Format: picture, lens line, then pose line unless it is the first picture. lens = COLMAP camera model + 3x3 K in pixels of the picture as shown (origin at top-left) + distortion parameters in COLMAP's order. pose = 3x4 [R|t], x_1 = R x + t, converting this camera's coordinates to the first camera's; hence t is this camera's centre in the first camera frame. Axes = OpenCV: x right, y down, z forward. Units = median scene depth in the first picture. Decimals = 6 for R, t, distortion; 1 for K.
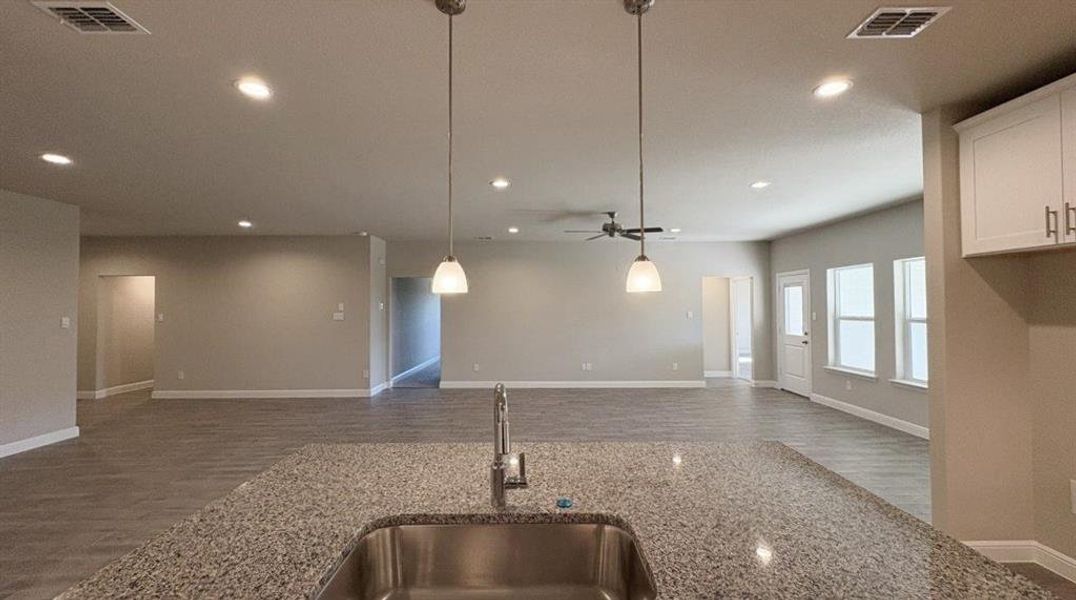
lens RADIAL K [[430.0, 0, 540.8], [0, 430.0, 299.4], [0, 0, 1]] dist [-0.003726, -0.000390]
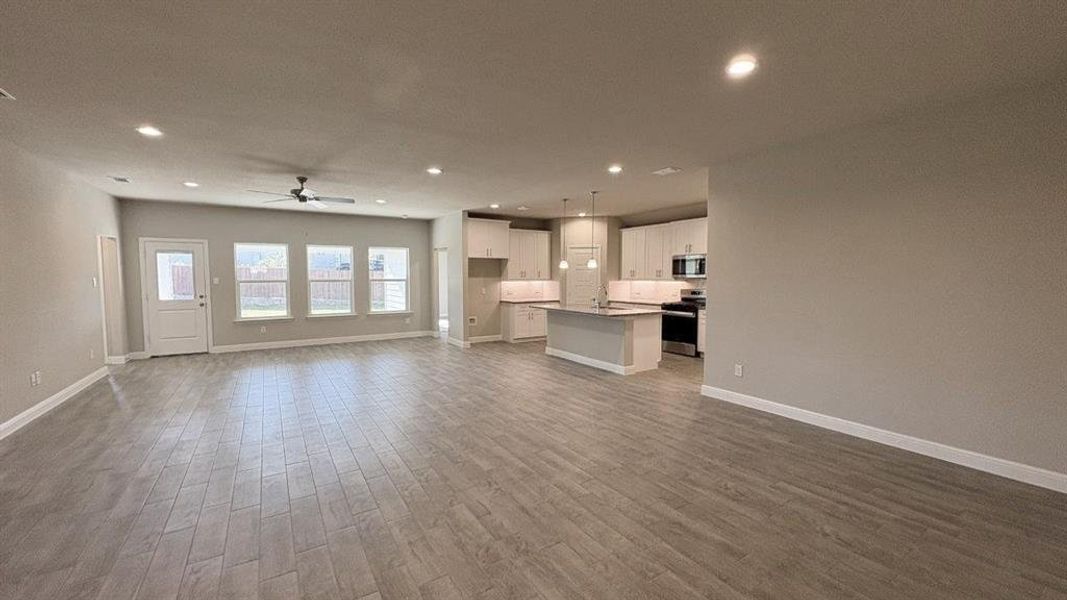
lens RADIAL K [[424.3, 0, 538.4], [0, 424.3, 298.6], [0, 0, 1]] dist [-0.003564, -0.000086]
pose [[-0.530394, -0.043189, 0.846651, -0.796280], [-0.012660, 0.998994, 0.043029, 0.026666], [-0.847657, 0.012104, -0.530407, 0.852795]]
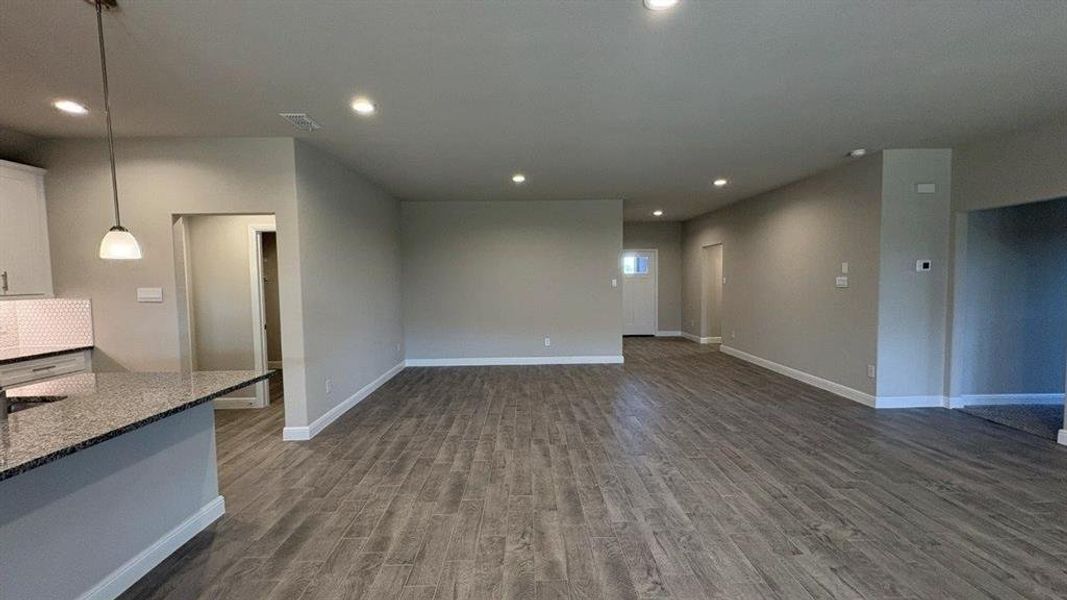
lens RADIAL K [[424.3, 0, 528.5], [0, 424.3, 297.7], [0, 0, 1]] dist [-0.003564, -0.000086]
pose [[-0.008480, 0.050175, -0.998704, 0.233159], [0.032261, 0.998234, 0.049877, 0.015687], [0.999443, -0.031797, -0.010084, 0.517235]]
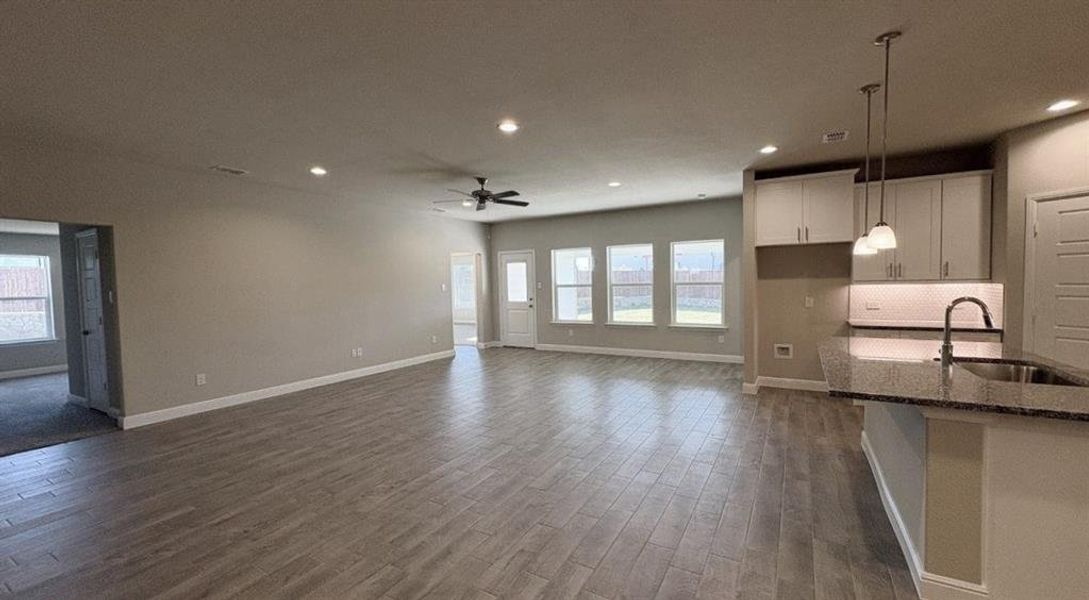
lens RADIAL K [[436.0, 0, 544.6], [0, 436.0, 305.6], [0, 0, 1]] dist [-0.007581, 0.000011]
pose [[0.511594, -0.054413, 0.857503, -0.495024], [0.003893, 0.998129, 0.061014, 0.018694], [-0.859219, -0.027876, 0.510849, 0.298071]]
